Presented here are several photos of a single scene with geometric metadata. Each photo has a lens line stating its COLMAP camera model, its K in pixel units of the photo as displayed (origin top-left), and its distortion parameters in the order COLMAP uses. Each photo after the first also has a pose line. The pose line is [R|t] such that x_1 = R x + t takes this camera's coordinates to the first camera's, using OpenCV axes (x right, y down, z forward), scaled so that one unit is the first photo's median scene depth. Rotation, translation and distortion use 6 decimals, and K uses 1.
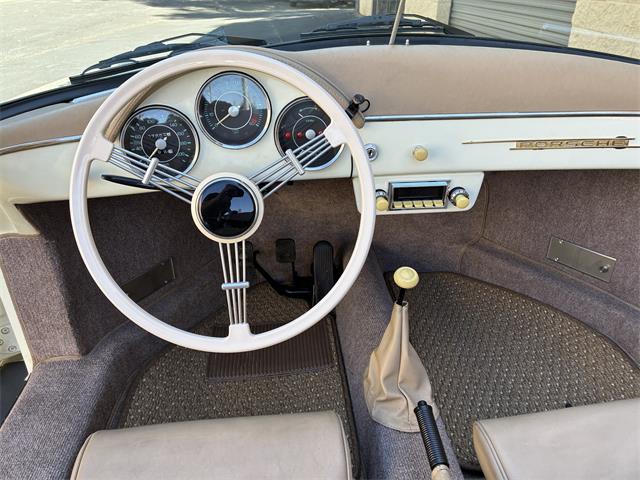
lens RADIAL K [[487.7, 0, 320.0], [0, 487.7, 240.0], [0, 0, 1]] dist [0.028405, -0.010977]
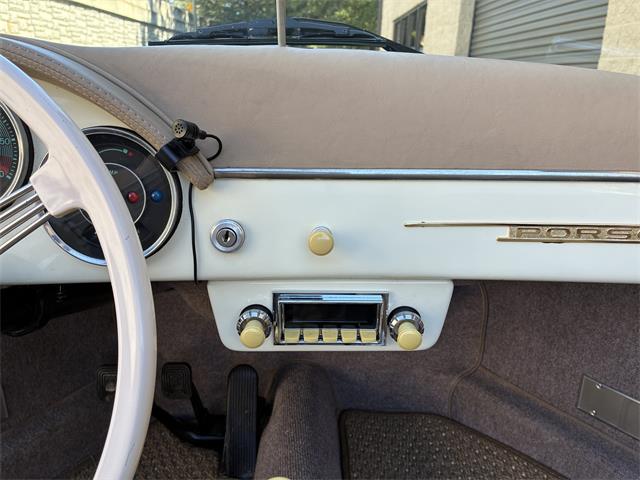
lens RADIAL K [[487.7, 0, 320.0], [0, 487.7, 240.0], [0, 0, 1]] dist [0.028405, -0.010977]
pose [[0.998542, 0.035075, -0.041032, 0.208897], [-0.041878, 0.982983, -0.178861, -0.080023], [0.034060, 0.180319, 0.983018, 0.457660]]
